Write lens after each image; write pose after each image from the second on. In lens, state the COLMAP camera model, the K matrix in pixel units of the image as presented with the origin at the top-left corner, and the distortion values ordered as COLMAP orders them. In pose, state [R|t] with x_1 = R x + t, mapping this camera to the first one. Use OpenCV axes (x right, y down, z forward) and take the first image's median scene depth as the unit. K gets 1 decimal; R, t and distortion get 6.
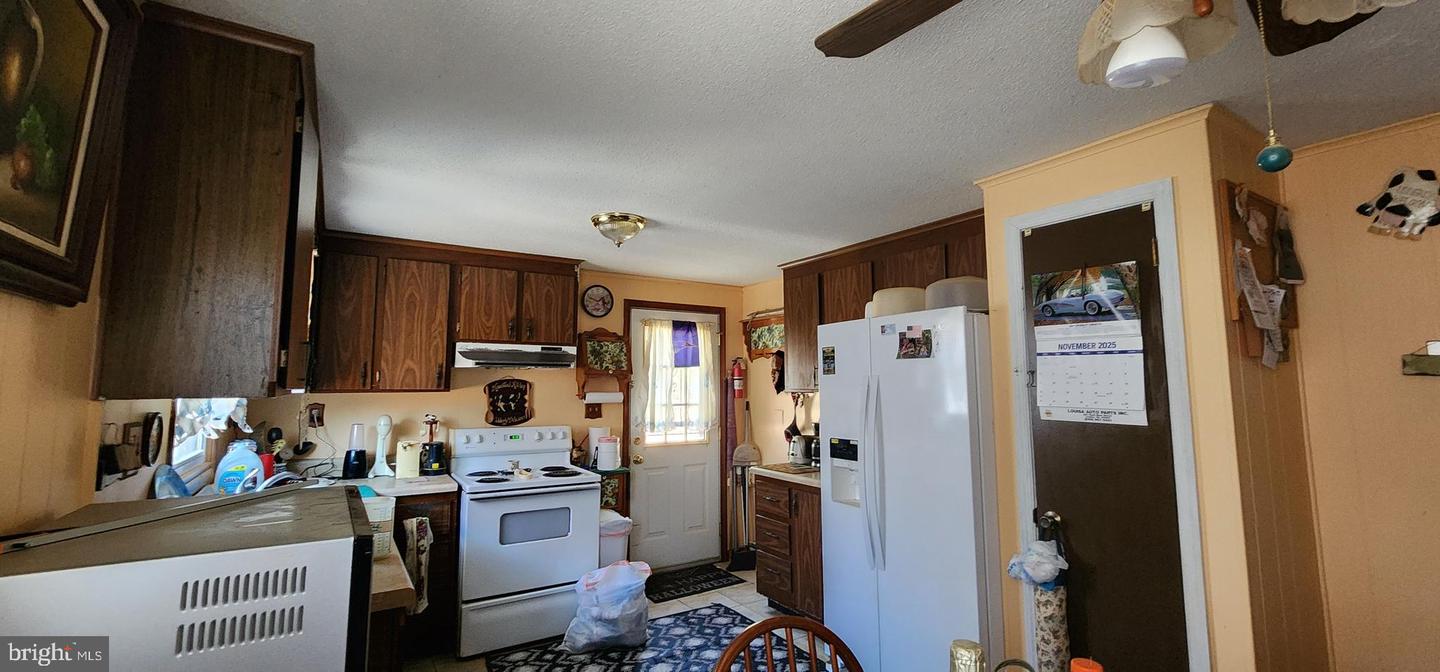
lens RADIAL K [[592.4, 0, 726.2], [0, 592.4, 330.3], [0, 0, 1]] dist [0.003200, -0.000078]
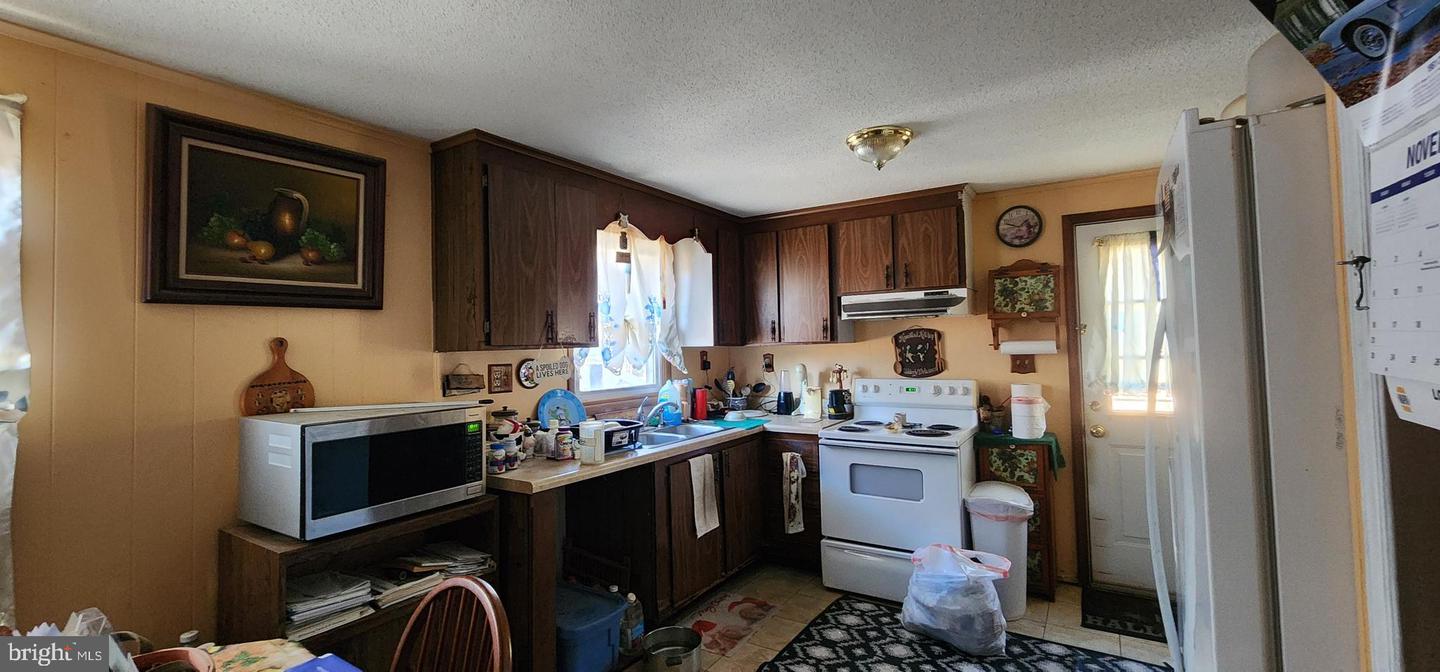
lens RADIAL K [[592.4, 0, 726.9], [0, 592.4, 328.1], [0, 0, 1]] dist [0.003200, -0.000078]
pose [[0.415508, -0.035632, -0.908891, 0.387100], [0.109798, 0.993891, 0.011231, 0.039096], [0.902938, -0.104461, 0.416882, 0.345627]]
